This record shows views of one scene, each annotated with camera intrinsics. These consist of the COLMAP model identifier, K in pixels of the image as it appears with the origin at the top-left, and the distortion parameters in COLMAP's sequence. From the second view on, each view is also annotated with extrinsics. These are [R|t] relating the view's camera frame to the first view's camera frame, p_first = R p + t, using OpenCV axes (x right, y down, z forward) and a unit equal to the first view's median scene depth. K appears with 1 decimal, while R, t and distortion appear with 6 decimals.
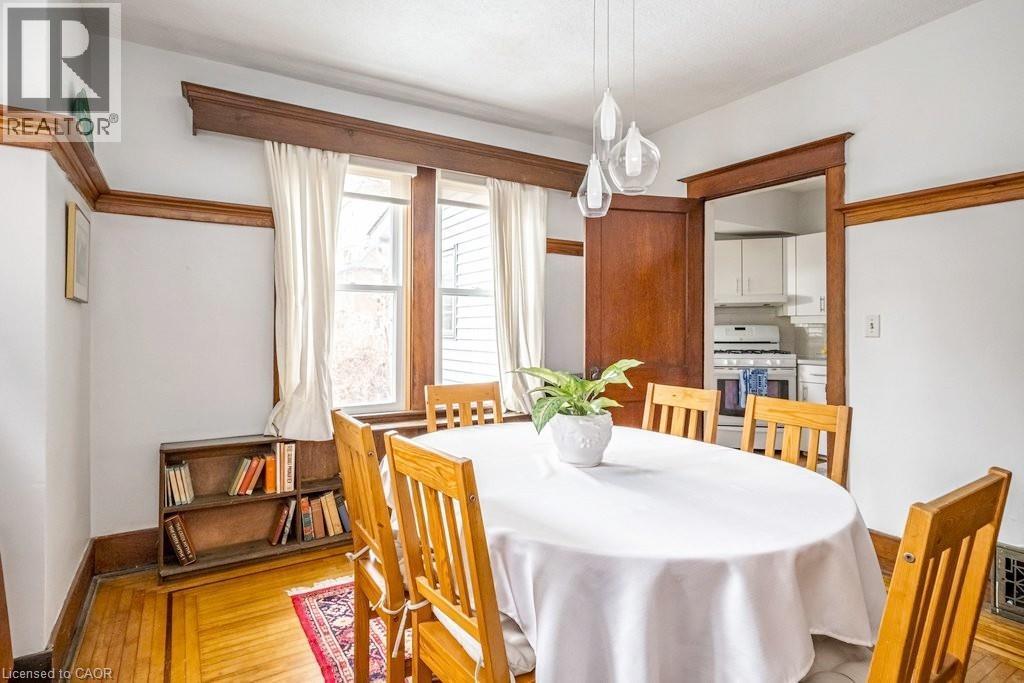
lens RADIAL K [[546.8, 0, 519.9], [0, 546.8, 334.9], [0, 0, 1]] dist [-0.008840, 0.001281]
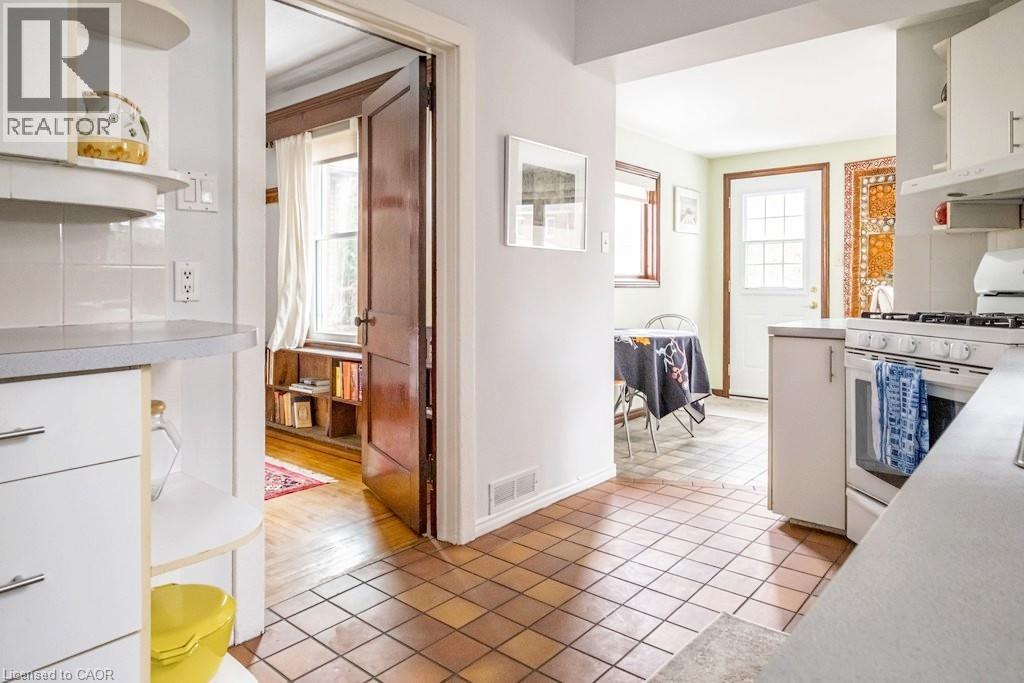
lens RADIAL K [[643.2, 0, 502.2], [0, 643.2, 285.5], [0, 0, 1]] dist [-0.001699, -0.003338]
pose [[0.270128, -0.001856, -0.962823, 0.765155], [-0.006772, 0.999970, -0.003827, 0.014019], [0.962801, 0.007555, 0.270107, 0.614452]]
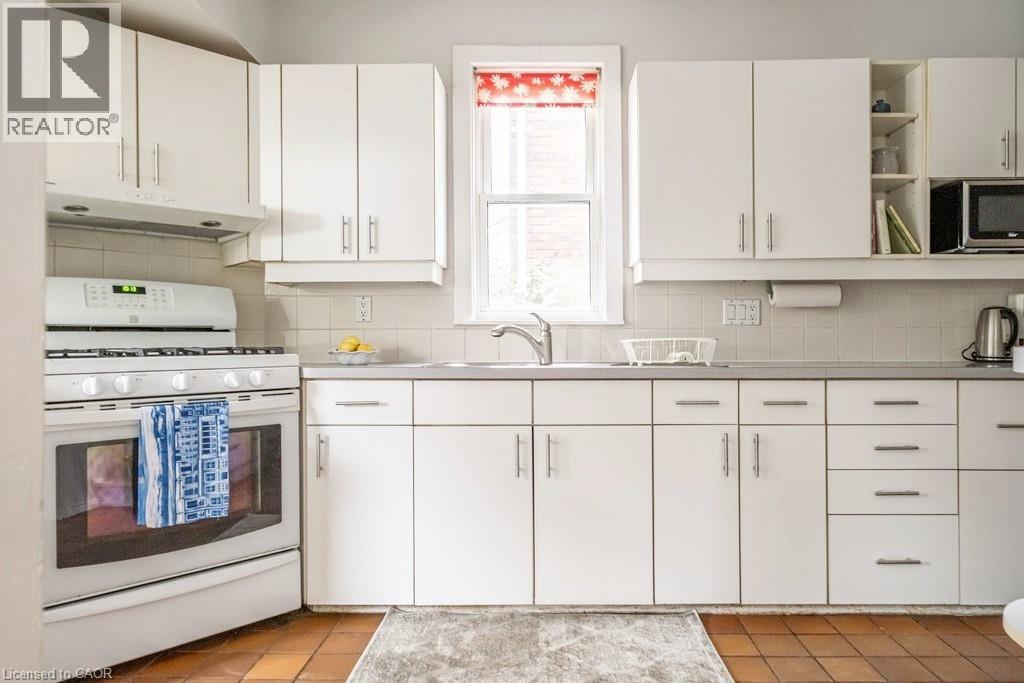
lens RADIAL K [[643.2, 0, 534.1], [0, 643.2, 339.6], [0, 0, 1]] dist [-0.001699, -0.003338]
pose [[0.549364, 0.001644, 0.835582, 0.218814], [0.010715, 0.999902, -0.009012, 0.031101], [-0.835514, 0.013904, 0.549292, 0.607962]]
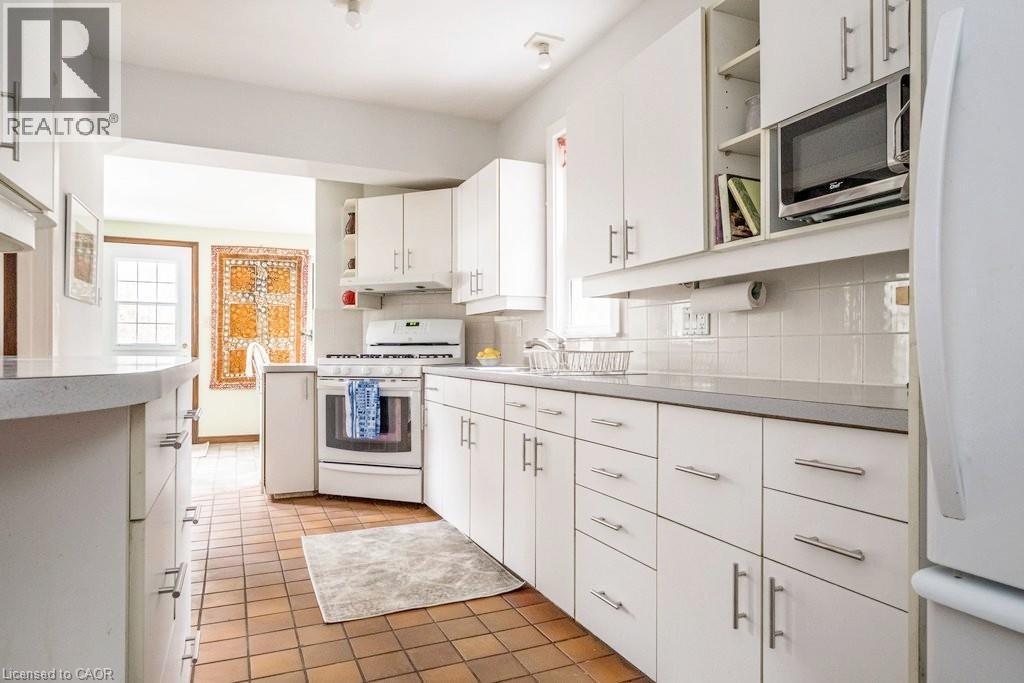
lens RADIAL K [[643.2, 0, 512.8], [0, 643.2, 347.0], [0, 0, 1]] dist [-0.001699, -0.003338]
pose [[0.986779, -0.000160, -0.162074, 0.730206], [-0.002191, 0.999895, -0.014325, 0.032317], [0.162059, 0.014491, 0.986675, 0.241868]]
